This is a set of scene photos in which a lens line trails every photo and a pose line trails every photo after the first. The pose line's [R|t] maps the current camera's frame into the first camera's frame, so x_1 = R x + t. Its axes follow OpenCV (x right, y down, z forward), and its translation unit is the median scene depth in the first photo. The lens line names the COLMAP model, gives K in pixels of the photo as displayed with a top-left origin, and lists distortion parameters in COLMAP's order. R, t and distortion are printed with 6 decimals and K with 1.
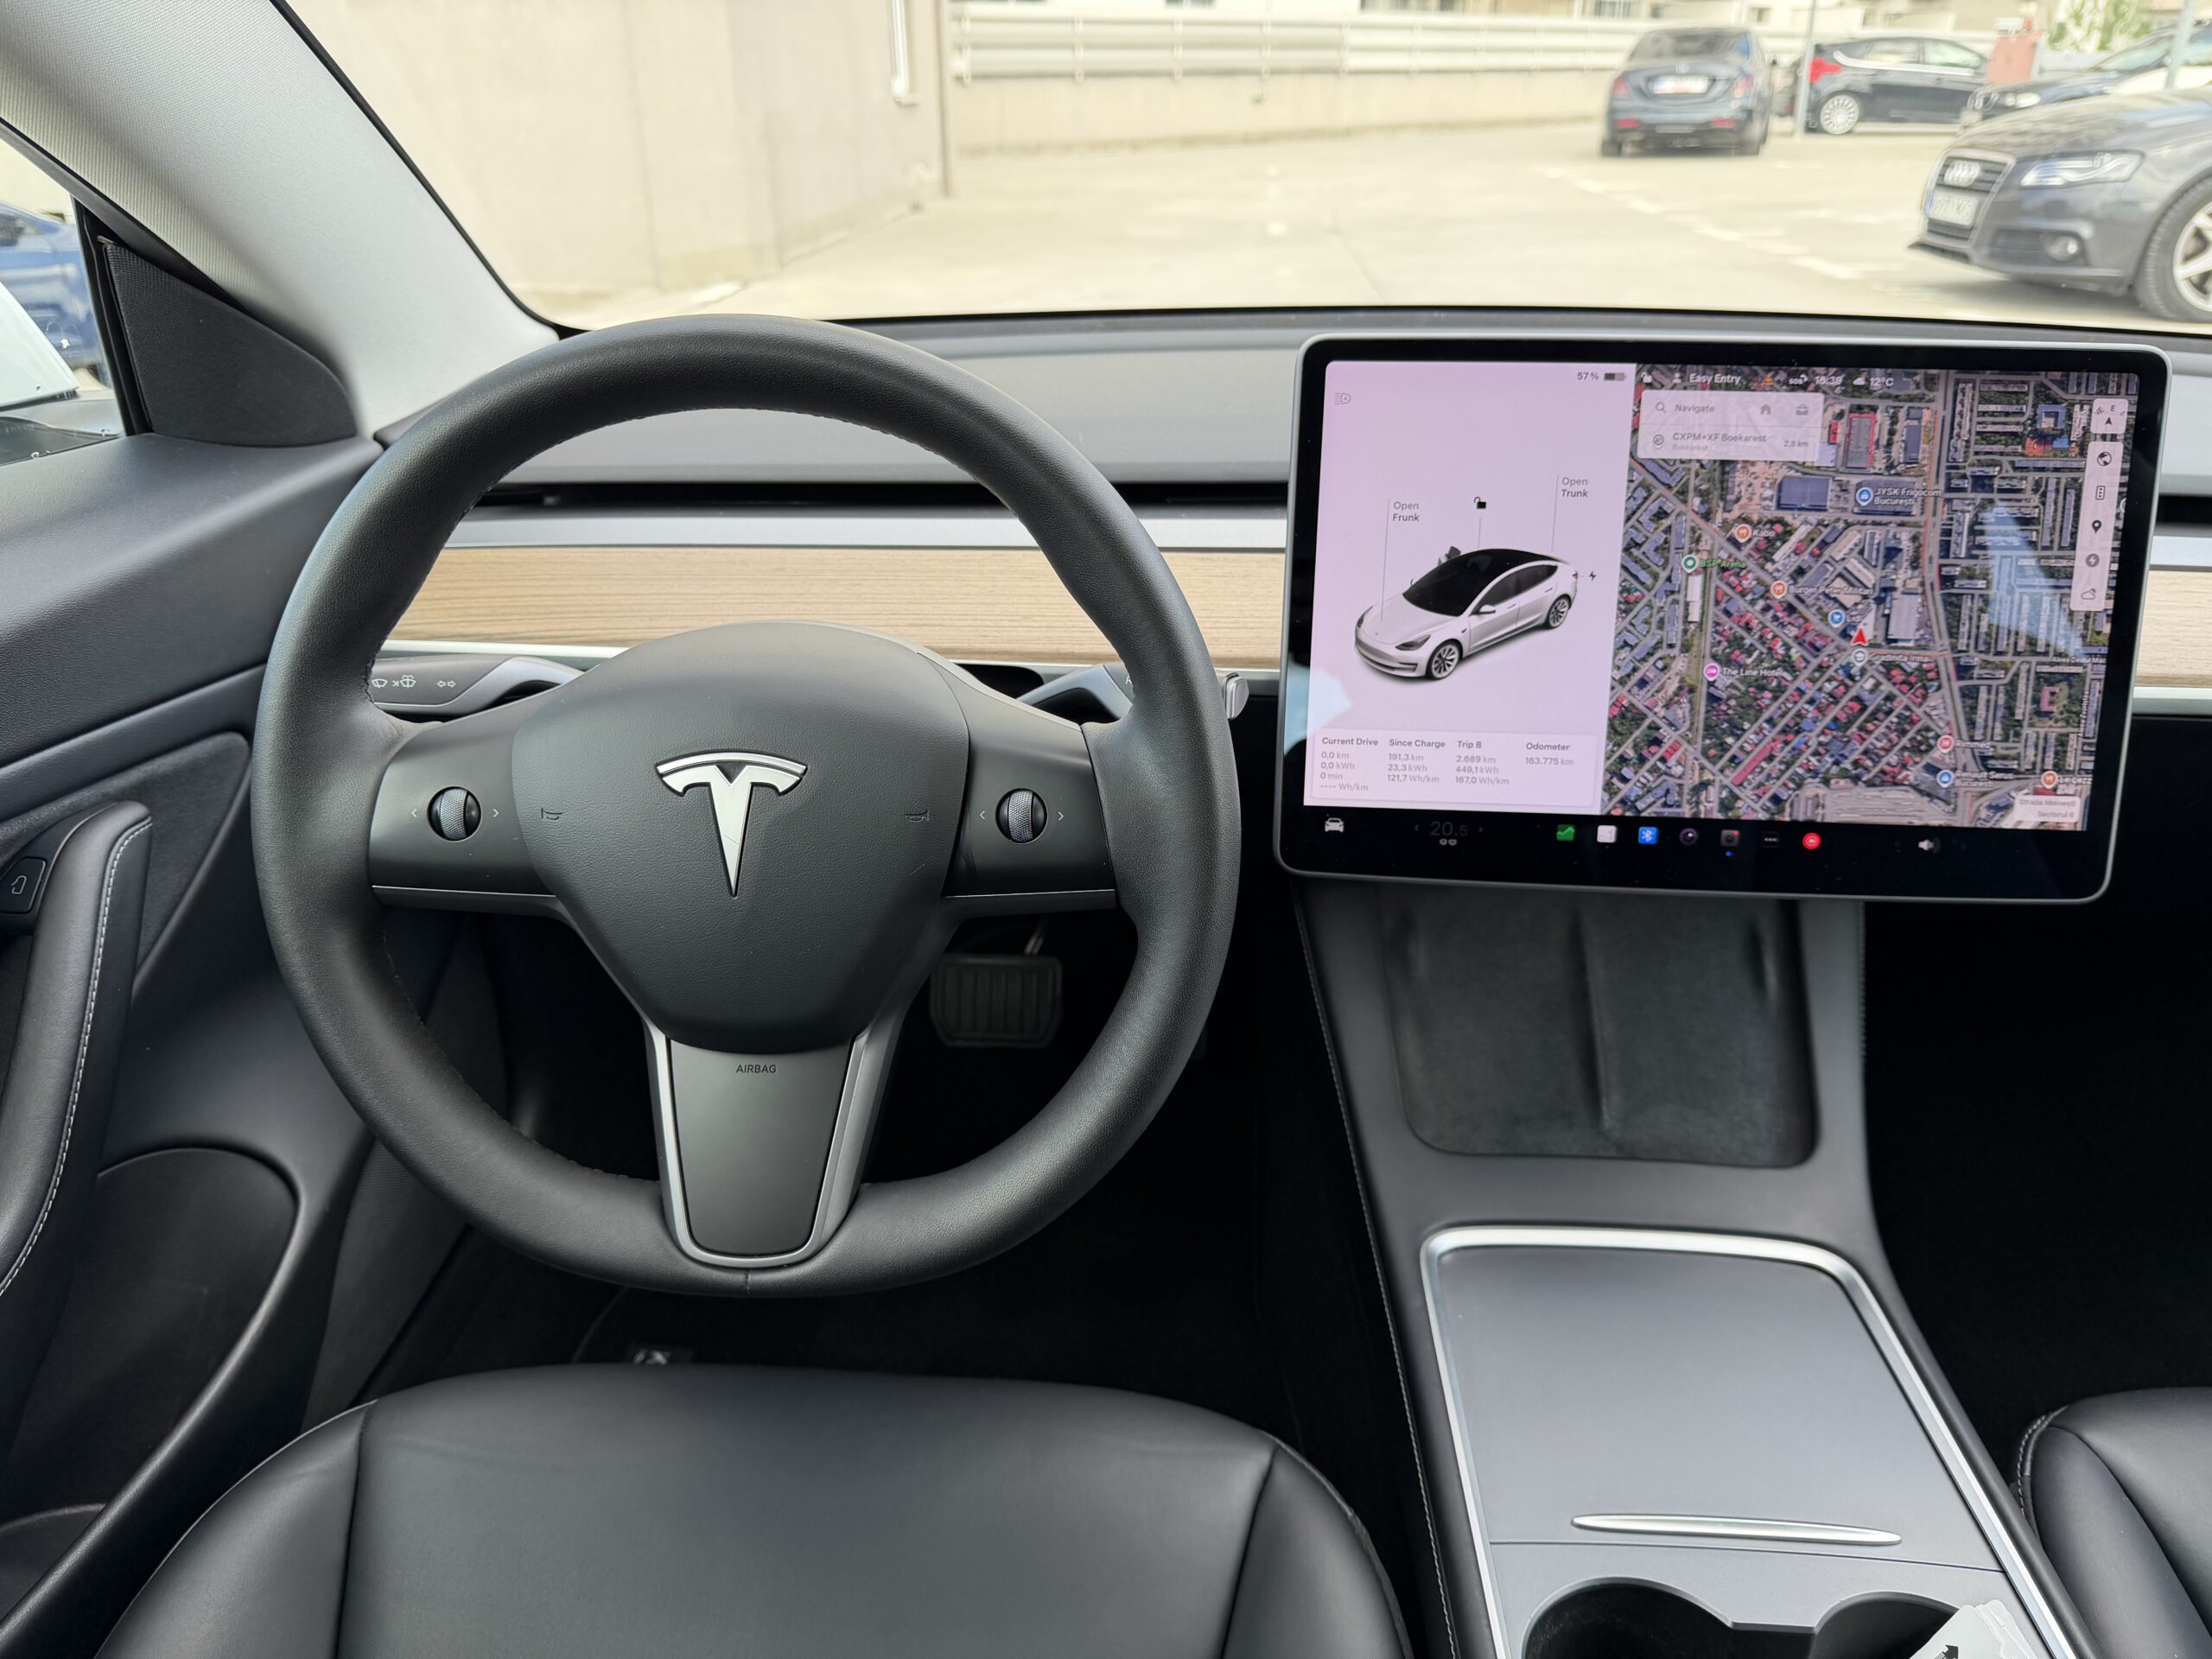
lens RADIAL K [[1574.1, 0, 1069.3], [0, 1574.1, 823.8], [0, 0, 1]] dist [-0.036811, -0.000184]
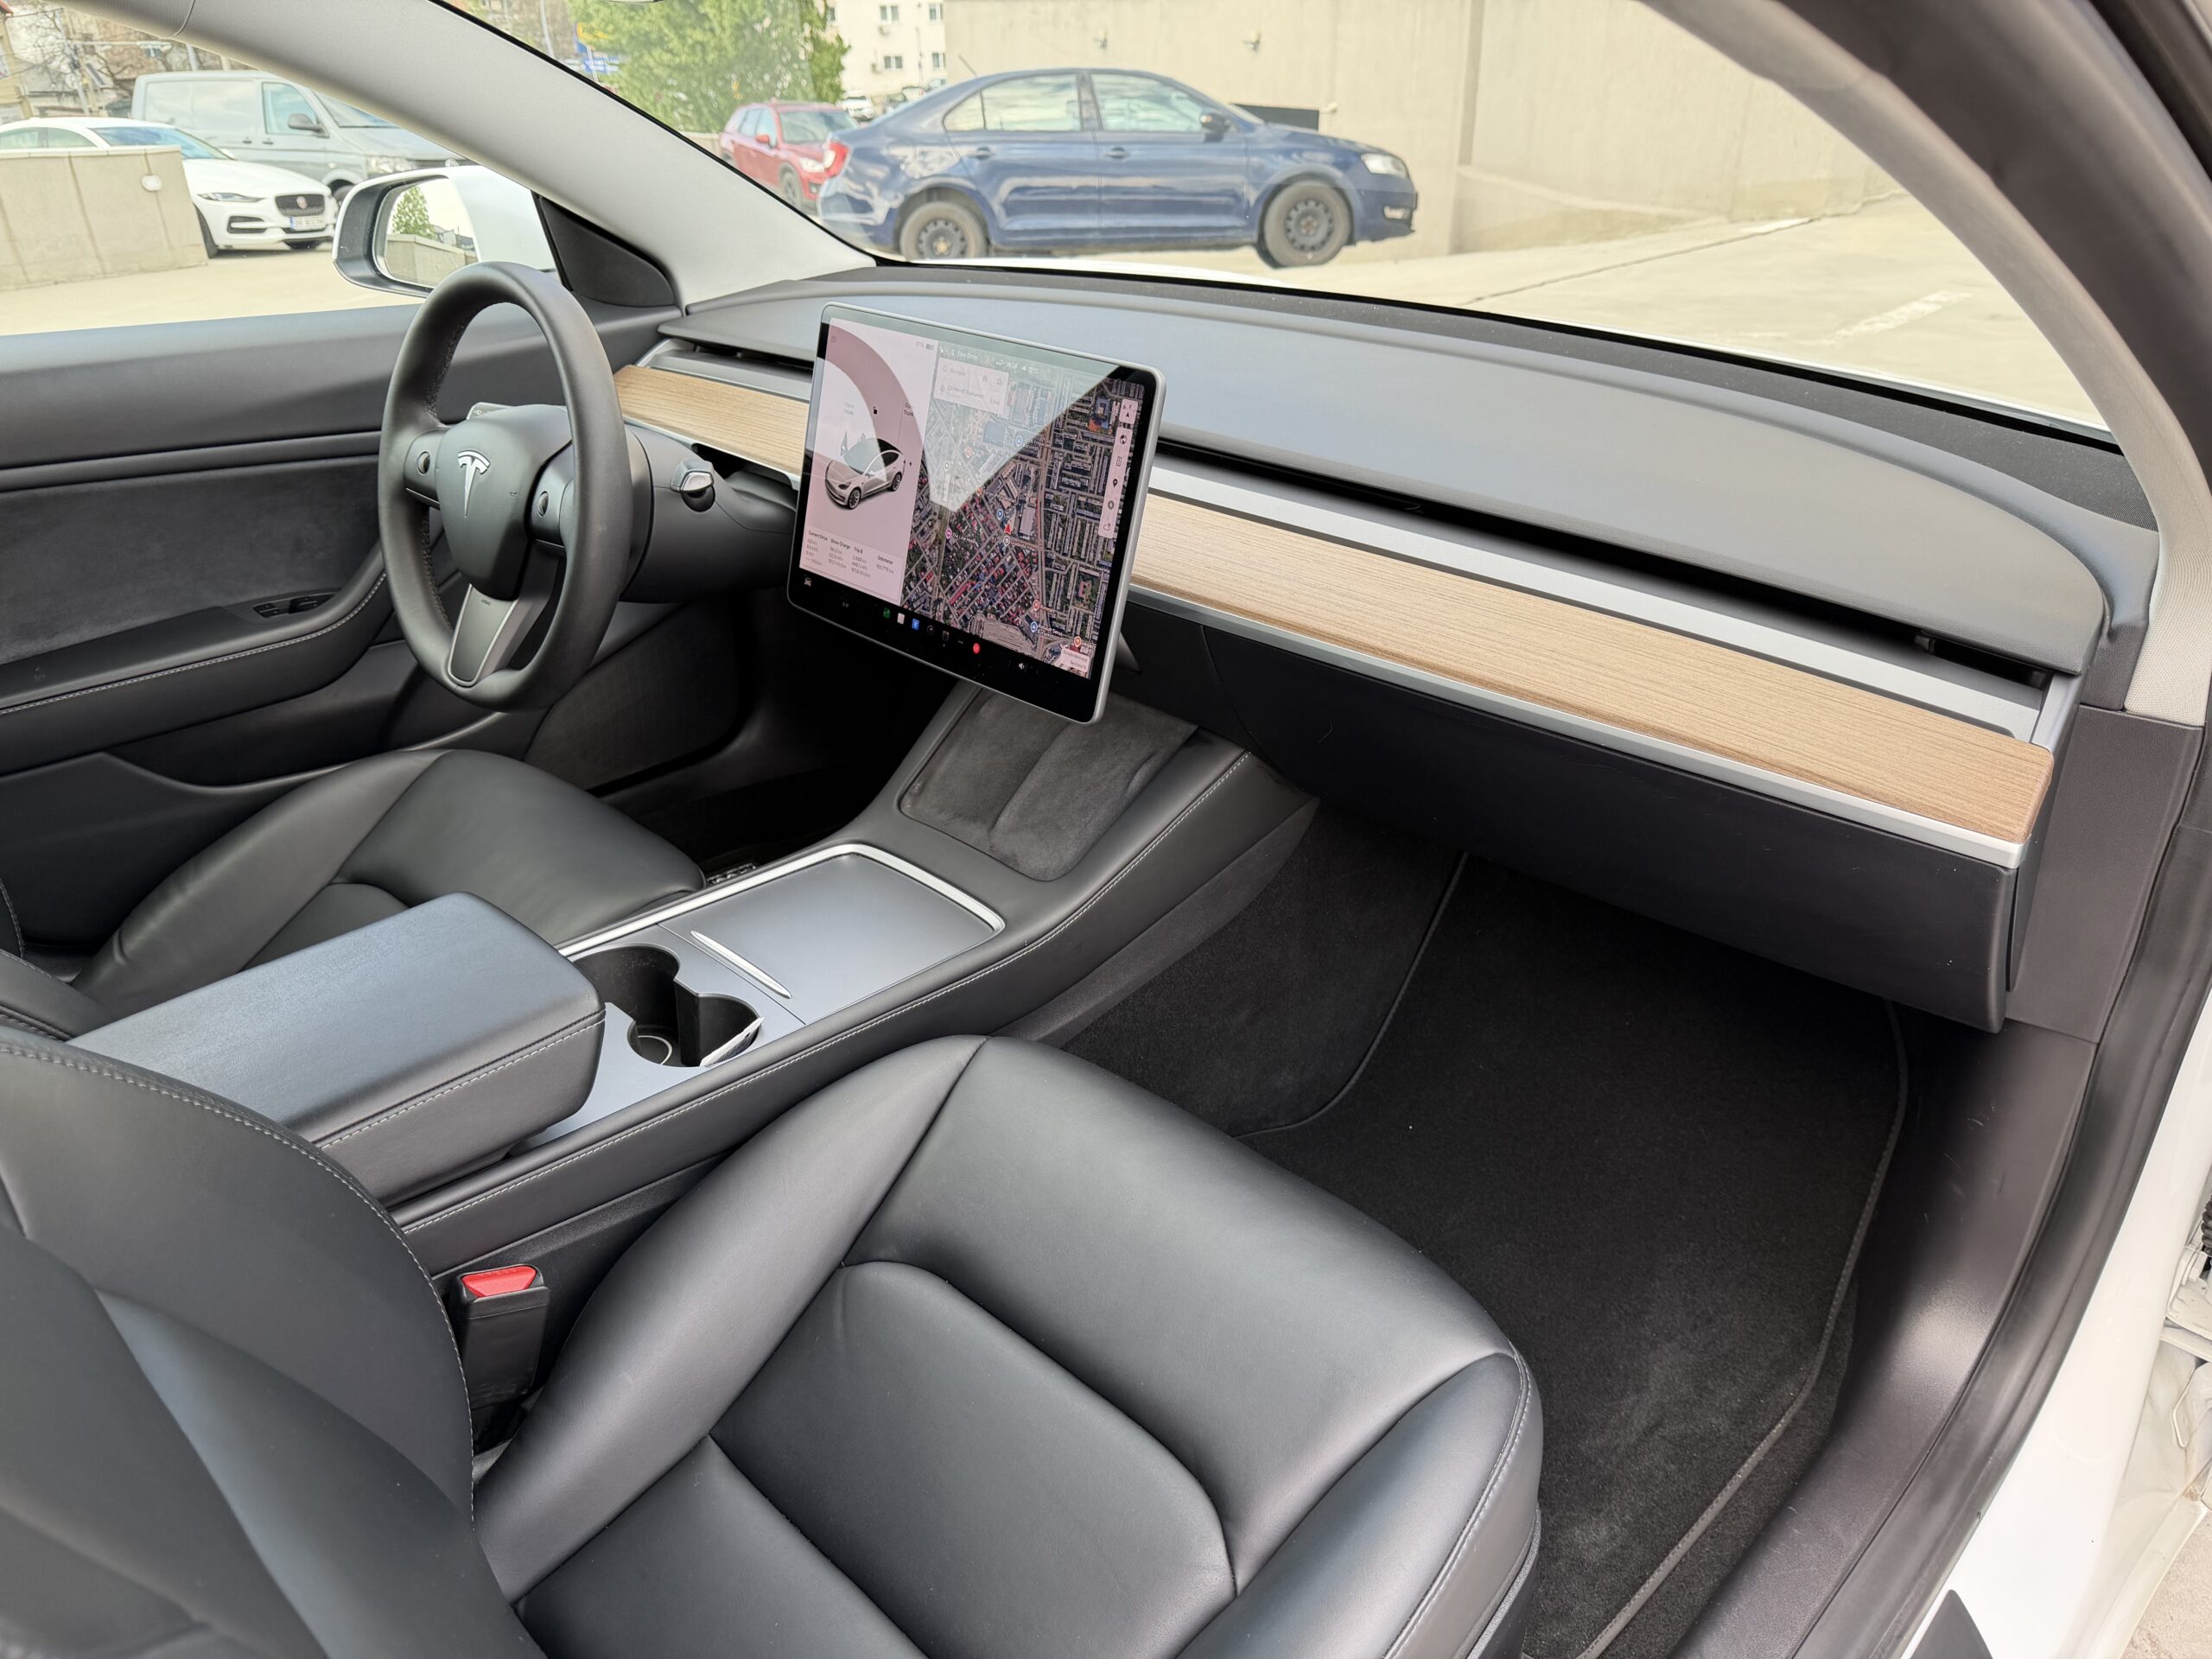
lens RADIAL K [[1526.1, 0, 1106.0], [0, 1526.1, 829.5], [0, 0, 1]] dist [0.071002, -0.126352]
pose [[0.775083, 0.304006, -0.553920, 1.561364], [-0.269657, 0.951956, 0.145136, -0.079430], [0.571430, 0.036875, 0.819822, -0.241543]]
